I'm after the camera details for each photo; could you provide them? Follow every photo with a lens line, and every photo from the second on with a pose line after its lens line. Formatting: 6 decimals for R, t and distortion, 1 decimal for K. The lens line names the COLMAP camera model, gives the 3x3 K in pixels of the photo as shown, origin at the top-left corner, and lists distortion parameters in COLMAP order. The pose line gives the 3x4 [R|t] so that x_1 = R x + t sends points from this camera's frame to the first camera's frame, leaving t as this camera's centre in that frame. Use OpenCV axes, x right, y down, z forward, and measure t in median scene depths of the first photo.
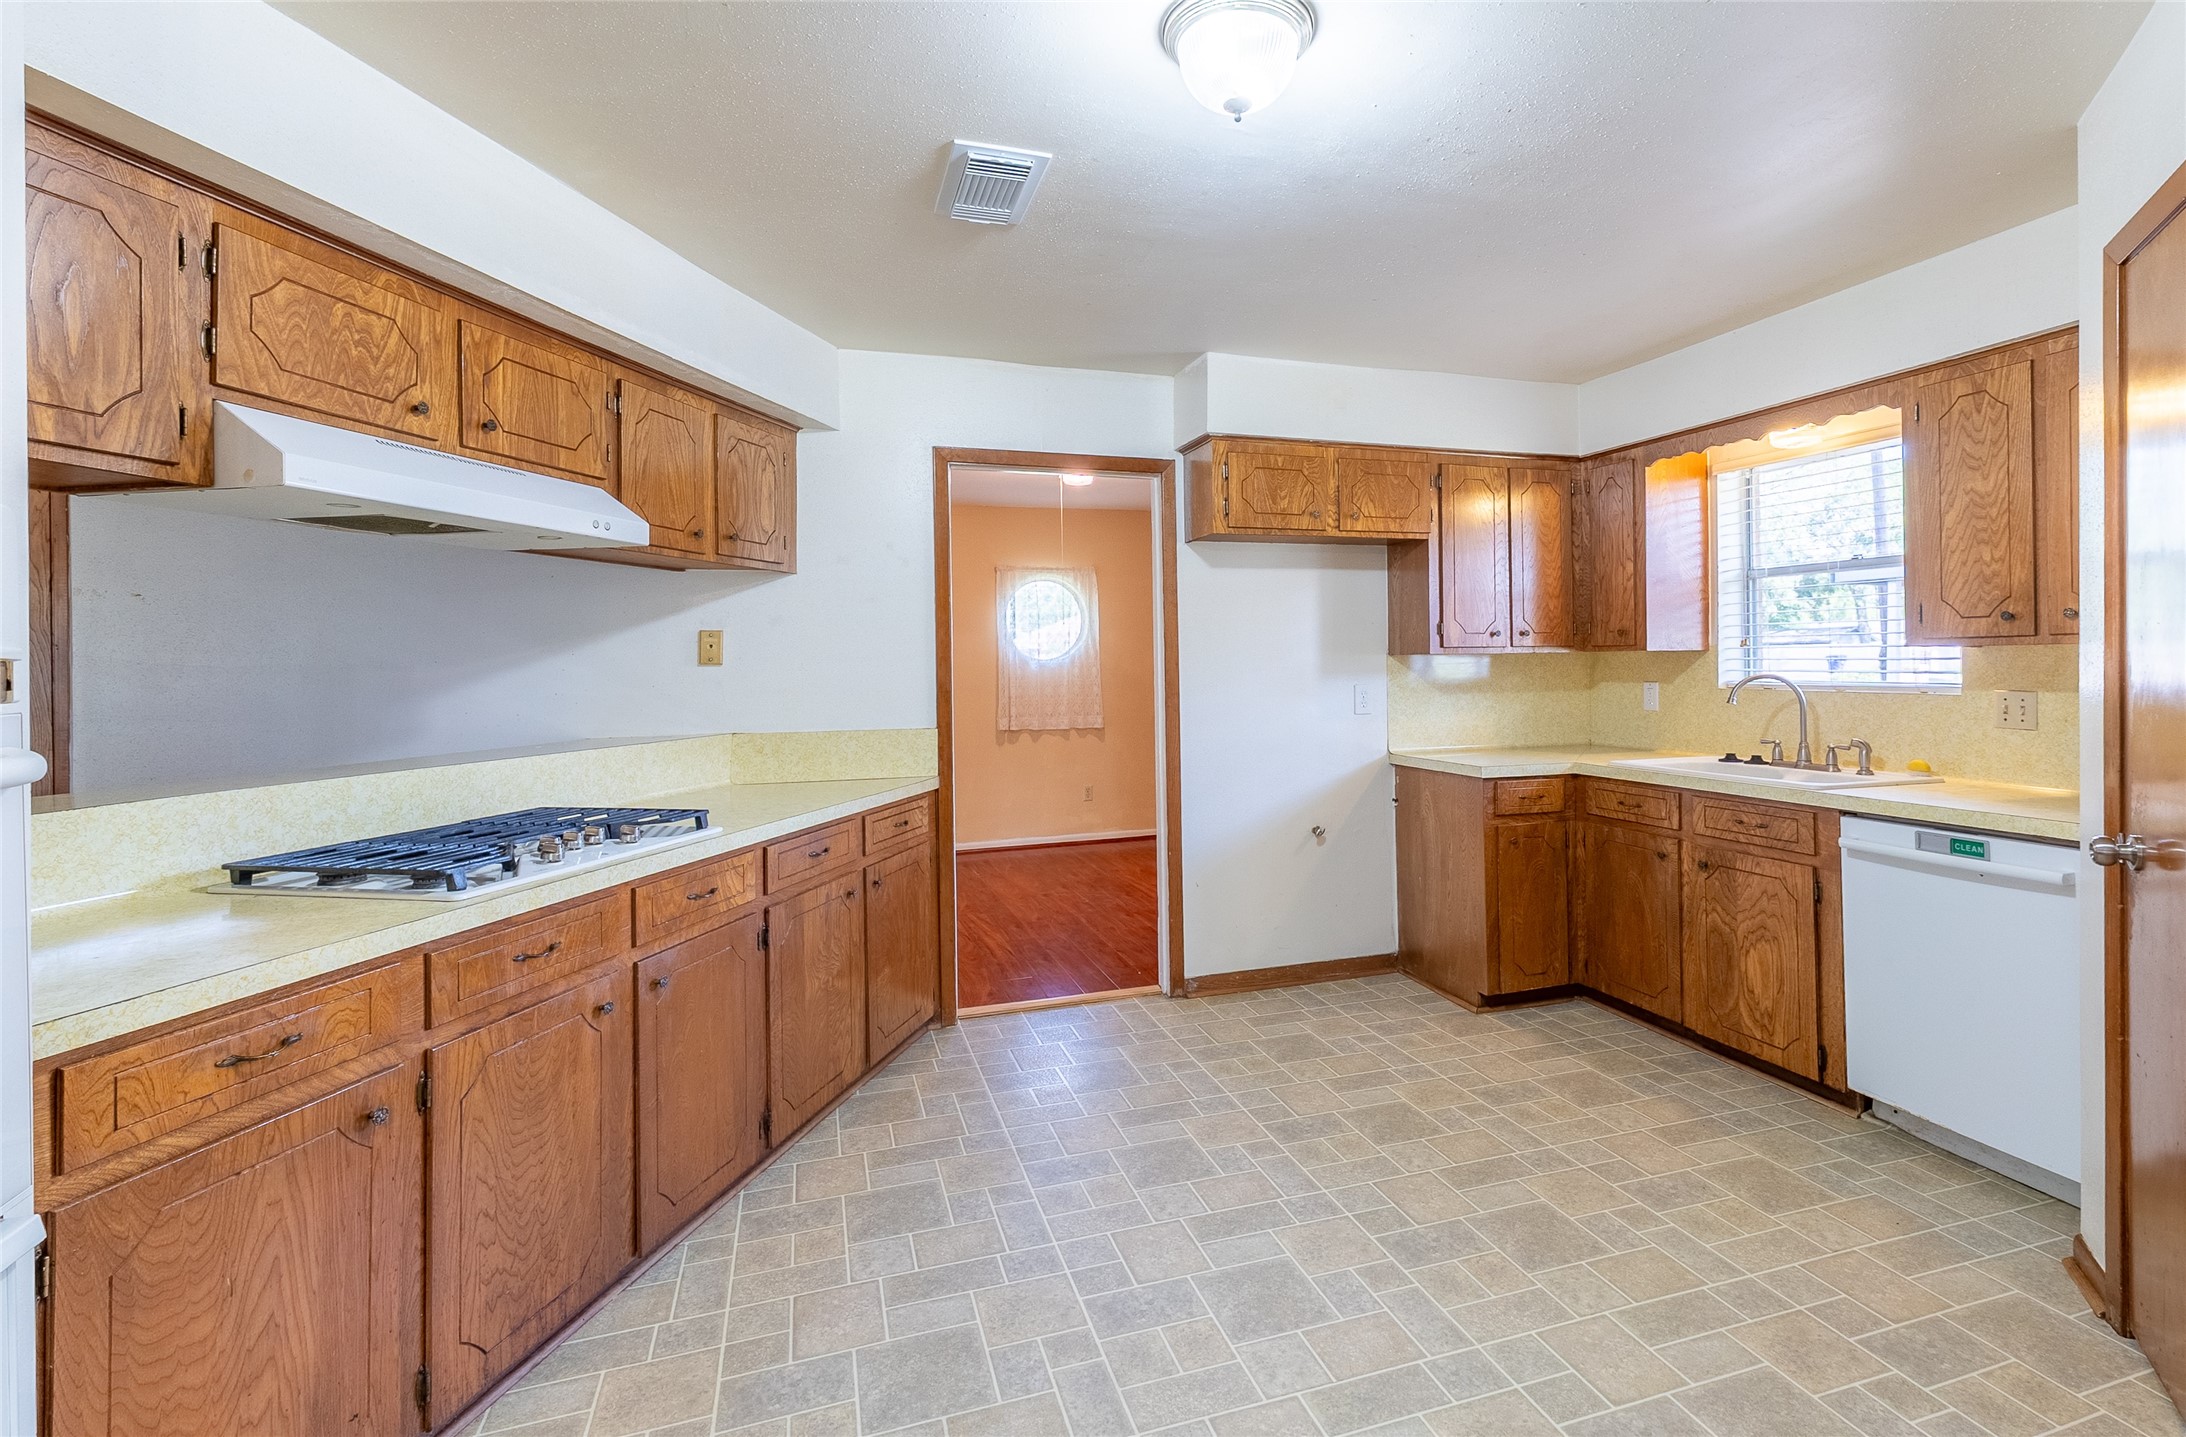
lens RADIAL K [[1021.2, 0, 1154.0], [0, 1021.2, 661.0], [0, 0, 1]] dist [0.001047, 0.001133]
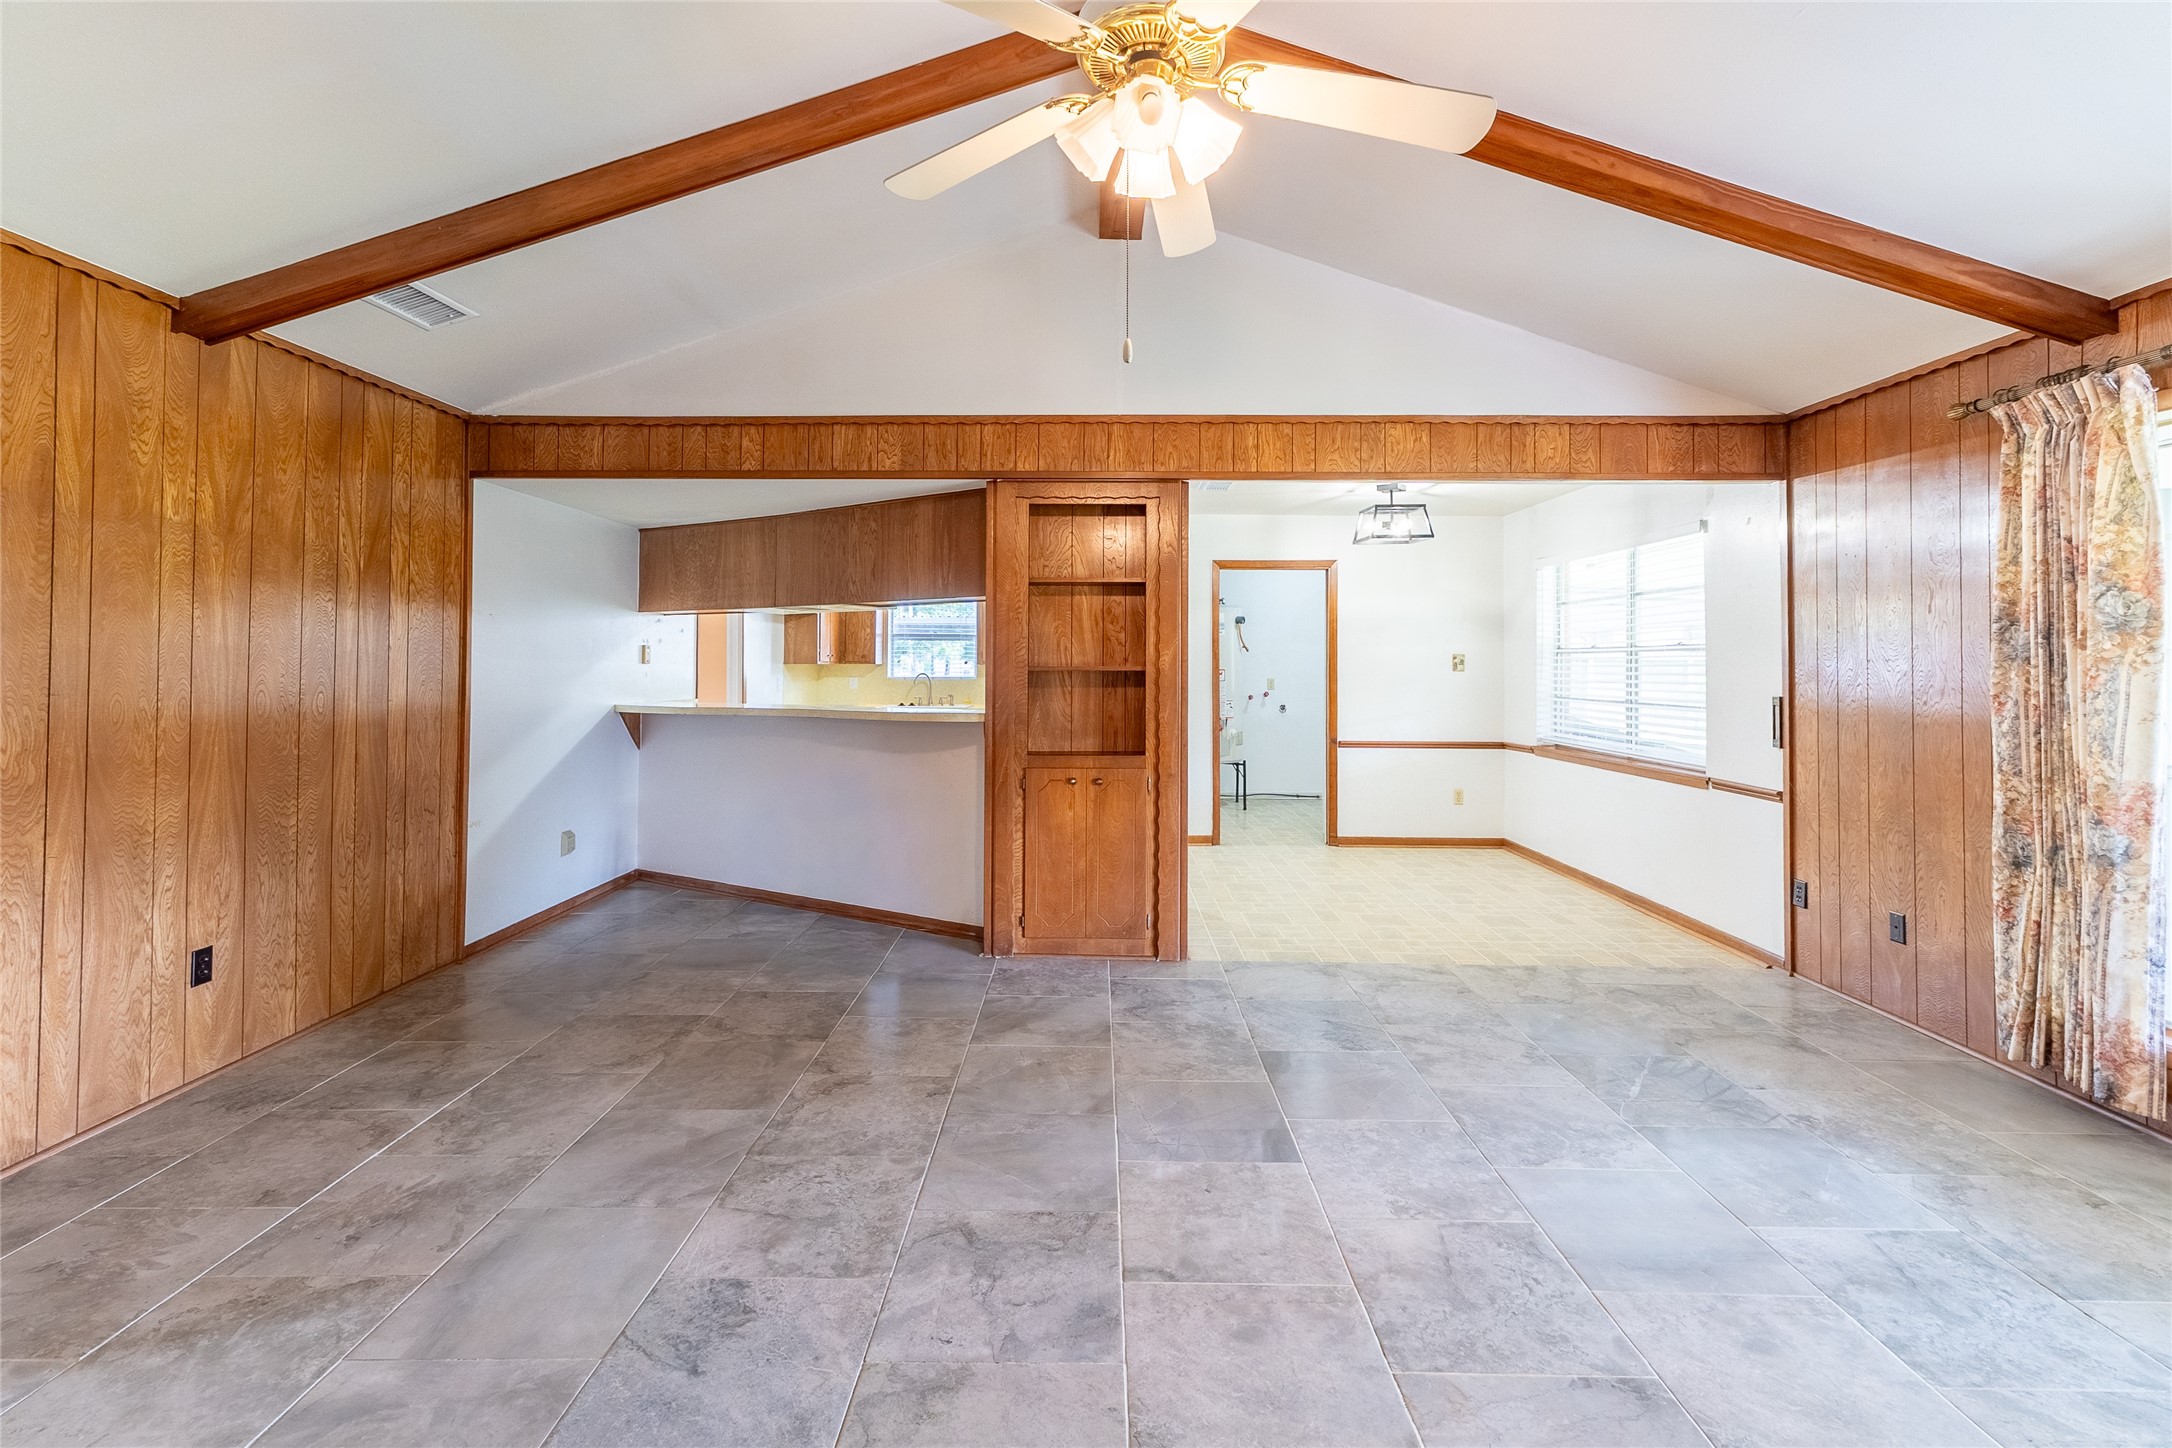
lens RADIAL K [[955.9, 0, 1072.7], [0, 955.9, 643.9], [0, 0, 1]] dist [0.004704, 0.000483]
pose [[0.336958, 0.035334, 0.940856, -2.094479], [-0.006345, 0.999358, -0.035259, 0.028021], [-0.941498, 0.005911, 0.336966, -0.336687]]
